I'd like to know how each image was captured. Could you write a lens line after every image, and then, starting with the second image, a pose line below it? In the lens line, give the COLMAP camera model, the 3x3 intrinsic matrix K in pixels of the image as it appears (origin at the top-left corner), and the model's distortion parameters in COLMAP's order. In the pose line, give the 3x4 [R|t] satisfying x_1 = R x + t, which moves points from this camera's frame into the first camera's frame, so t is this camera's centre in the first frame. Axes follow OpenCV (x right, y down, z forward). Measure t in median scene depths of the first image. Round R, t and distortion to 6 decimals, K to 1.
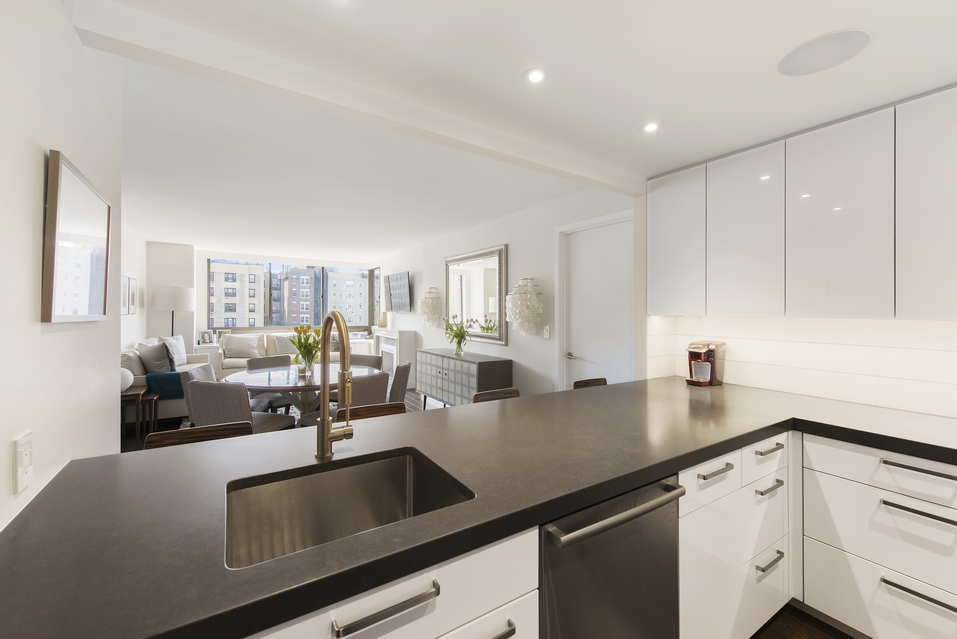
lens RADIAL K [[385.9, 0, 476.8], [0, 385.9, 311.4], [0, 0, 1]] dist [0.004273, -0.000377]
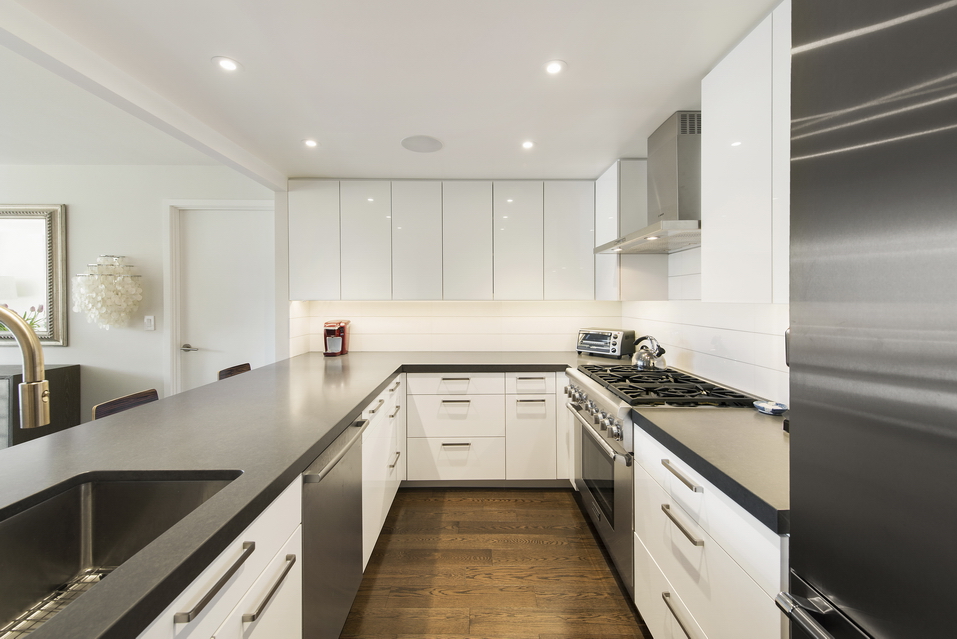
lens RADIAL K [[385.9, 0, 471.5], [0, 385.9, 299.8], [0, 0, 1]] dist [0.004273, -0.000377]
pose [[0.528714, -0.012547, 0.848707, -0.217919], [0.007329, 0.999921, 0.010216, 0.000429], [-0.848768, 0.000819, 0.528764, -0.036169]]
